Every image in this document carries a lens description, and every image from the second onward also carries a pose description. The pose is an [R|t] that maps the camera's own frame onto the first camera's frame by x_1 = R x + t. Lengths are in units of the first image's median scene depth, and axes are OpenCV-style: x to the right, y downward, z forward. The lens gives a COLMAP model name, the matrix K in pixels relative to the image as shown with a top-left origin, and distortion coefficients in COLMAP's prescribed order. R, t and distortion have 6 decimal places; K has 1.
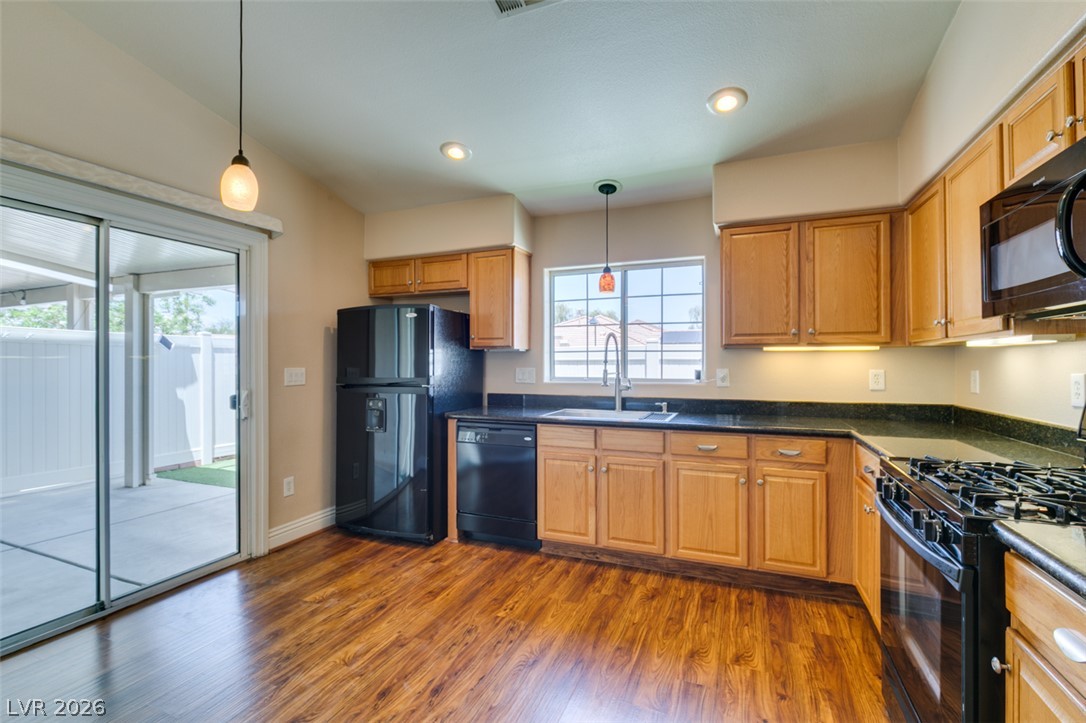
lens RADIAL K [[487.1, 0, 539.3], [0, 487.1, 361.7], [0, 0, 1]] dist [0.004598, -0.001426]
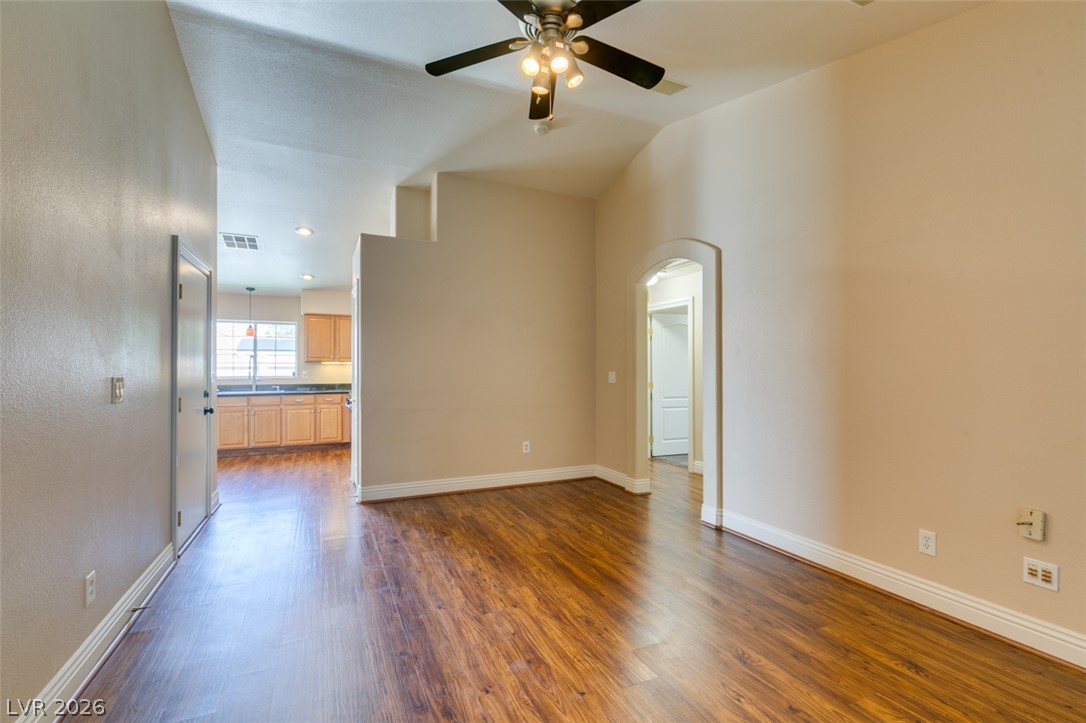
lens RADIAL K [[487.1, 0, 543.5], [0, 487.1, 363.0], [0, 0, 1]] dist [0.004598, -0.001426]
pose [[0.683164, 0.005061, 0.730248, -0.598857], [0.000926, 0.999969, -0.007796, -0.004538], [-0.730265, 0.006003, 0.683138, -1.557782]]
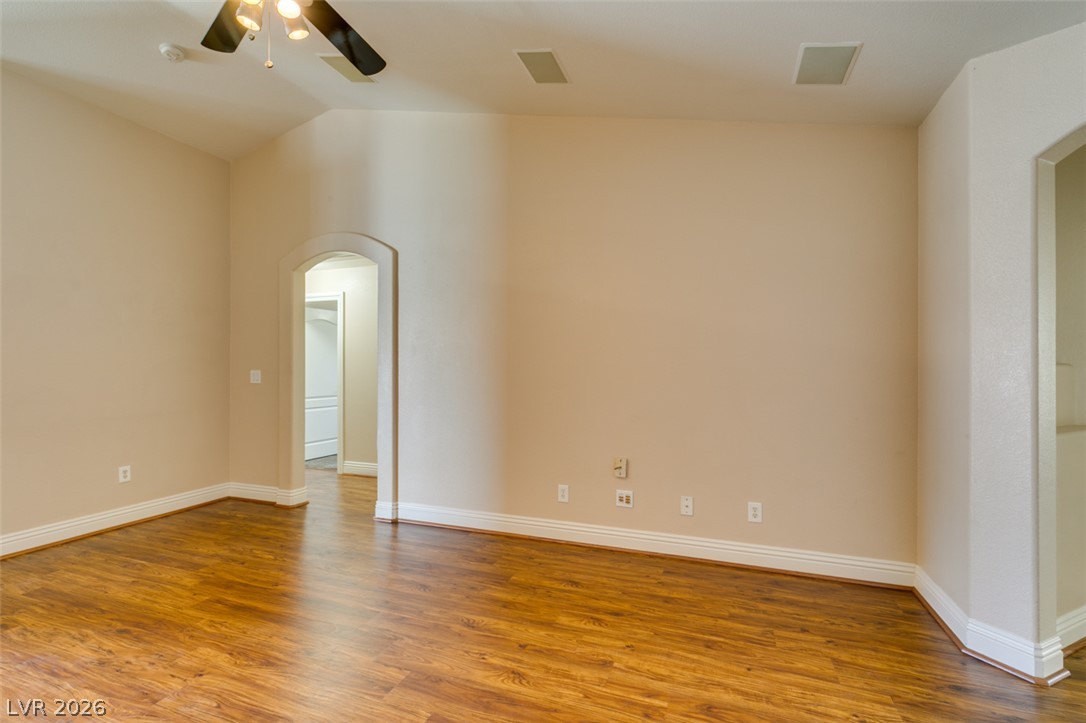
lens RADIAL K [[487.1, 0, 542.0], [0, 487.1, 364.3], [0, 0, 1]] dist [0.004598, -0.001426]
pose [[-0.030242, 0.000297, 0.999543, -0.679626], [-0.002163, 0.999998, -0.000363, -0.006622], [-0.999540, -0.002173, -0.030241, -1.382203]]
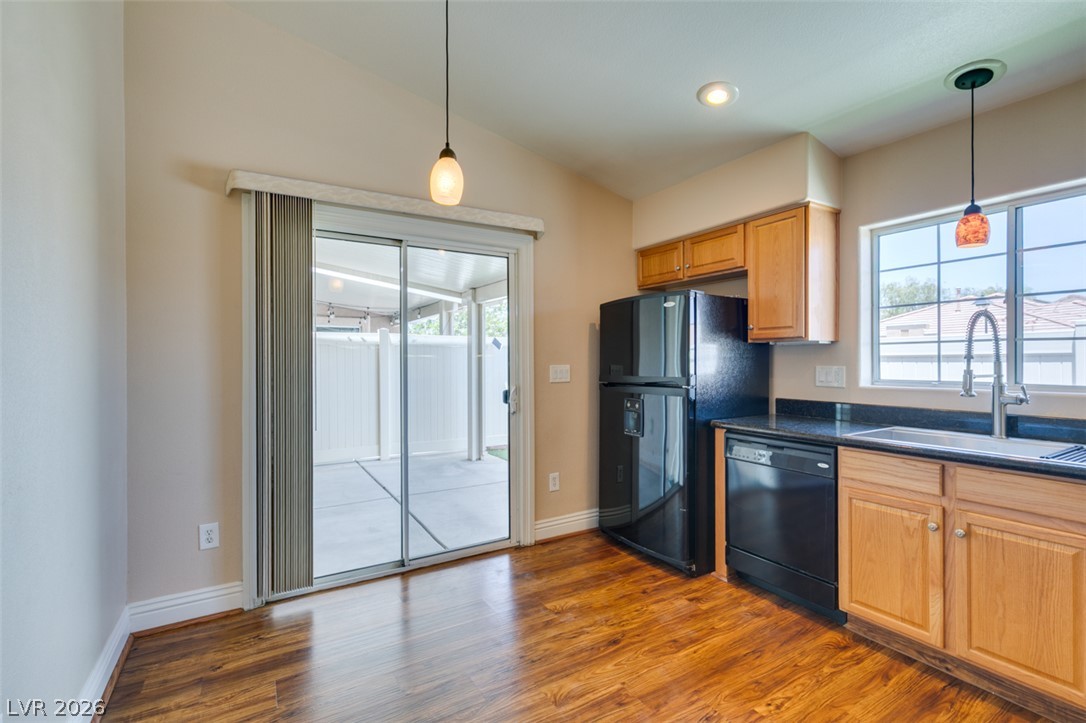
lens RADIAL K [[487.1, 0, 540.8], [0, 487.1, 361.0], [0, 0, 1]] dist [0.004598, -0.001426]
pose [[0.807277, -0.000833, -0.590172, 0.066969], [0.003765, 0.999986, 0.003738, 0.000795], [0.590160, -0.005240, 0.807269, 0.183116]]
